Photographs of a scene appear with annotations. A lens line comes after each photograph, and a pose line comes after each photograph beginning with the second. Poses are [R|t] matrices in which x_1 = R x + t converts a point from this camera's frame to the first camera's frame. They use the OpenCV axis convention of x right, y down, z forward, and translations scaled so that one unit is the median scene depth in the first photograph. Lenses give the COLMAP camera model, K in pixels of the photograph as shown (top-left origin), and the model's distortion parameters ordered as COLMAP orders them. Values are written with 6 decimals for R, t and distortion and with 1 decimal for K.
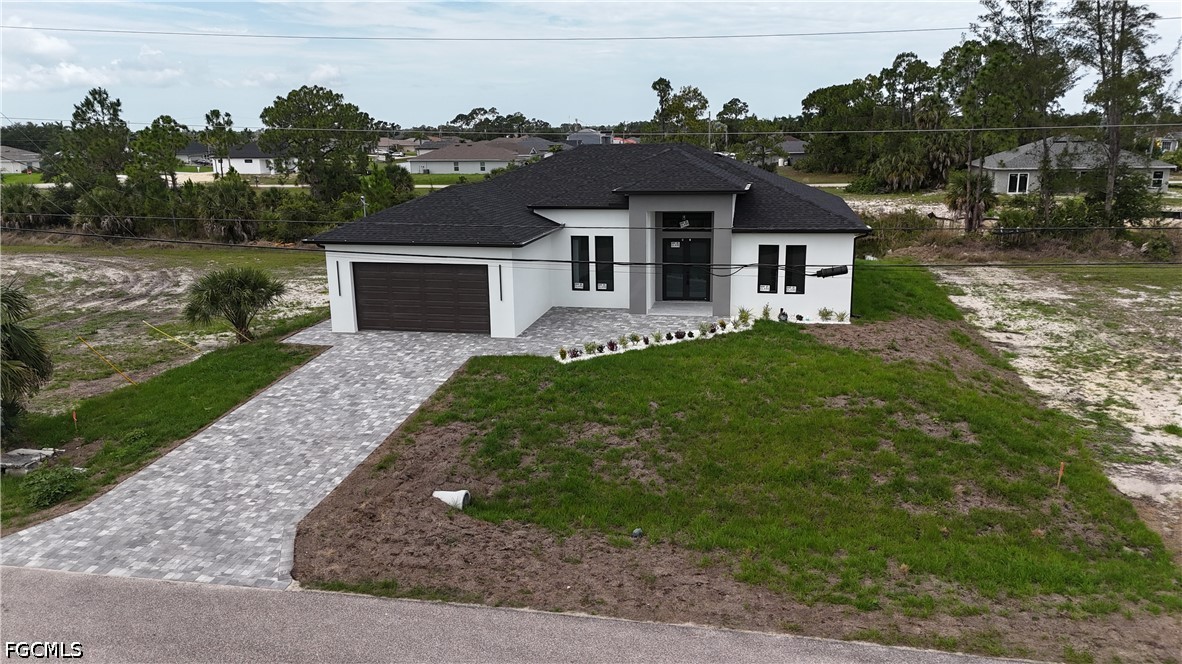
lens RADIAL K [[870.7, 0, 593.3], [0, 870.7, 337.1], [0, 0, 1]] dist [0.068993, -0.067889]
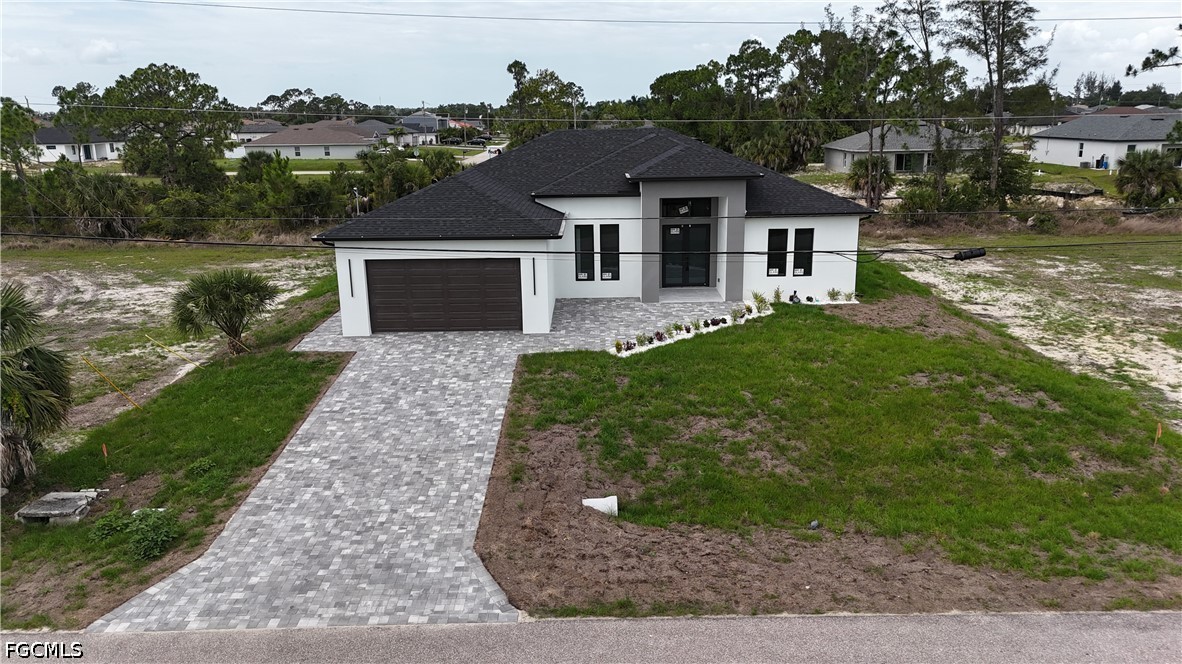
lens RADIAL K [[870.7, 0, 593.8], [0, 870.7, 335.5], [0, 0, 1]] dist [0.068993, -0.067889]
pose [[0.978568, -0.050859, 0.199543, -0.258633], [0.047541, 0.998640, 0.021386, -0.016013], [-0.200359, -0.011441, 0.979656, 0.052753]]
